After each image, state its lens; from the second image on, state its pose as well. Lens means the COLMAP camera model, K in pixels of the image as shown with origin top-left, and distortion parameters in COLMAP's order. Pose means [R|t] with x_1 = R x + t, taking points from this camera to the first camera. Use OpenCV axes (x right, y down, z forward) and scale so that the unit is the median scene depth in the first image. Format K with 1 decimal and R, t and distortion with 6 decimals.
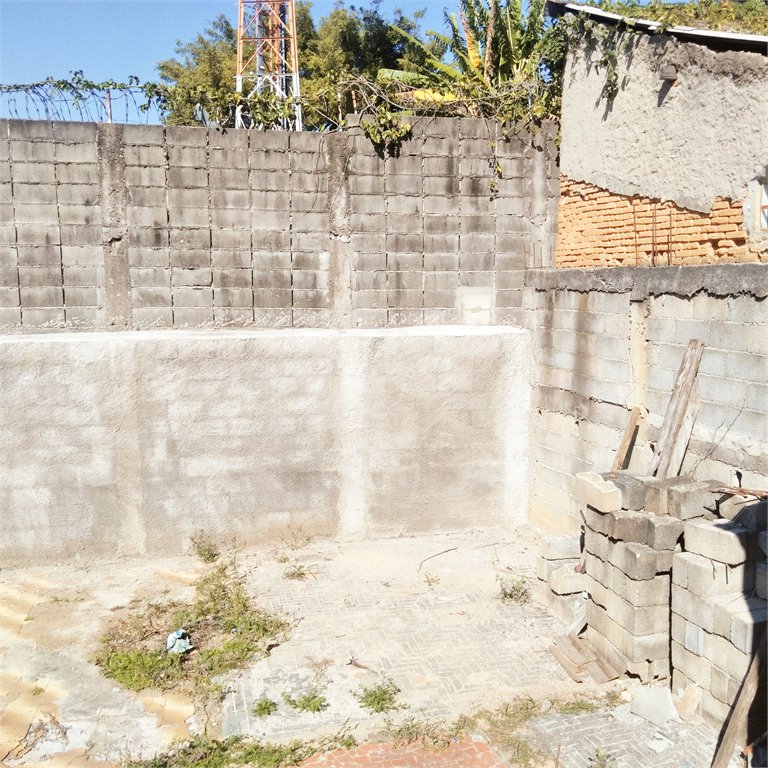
lens RADIAL K [[804.7, 0, 384.1], [0, 804.7, 397.1], [0, 0, 1]] dist [0.113097, -0.262767]
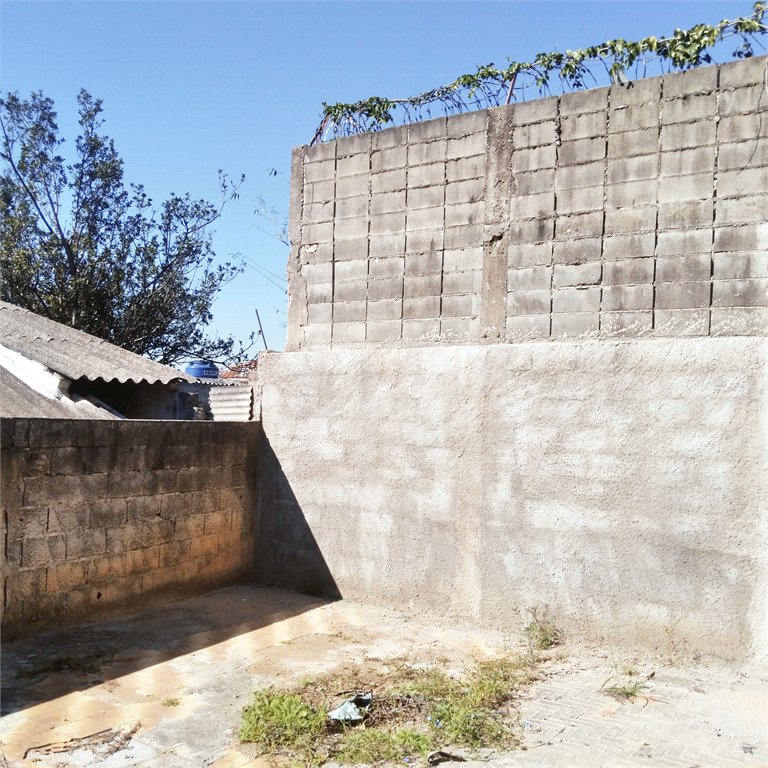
lens RADIAL K [[804.7, 0, 384.1], [0, 804.7, 397.1], [0, 0, 1]] dist [0.113097, -0.262767]
pose [[0.690133, 0.011730, -0.723587, 0.203998], [-0.138377, 0.983559, -0.116035, 0.085362], [0.710330, 0.180207, 0.680410, 0.365883]]
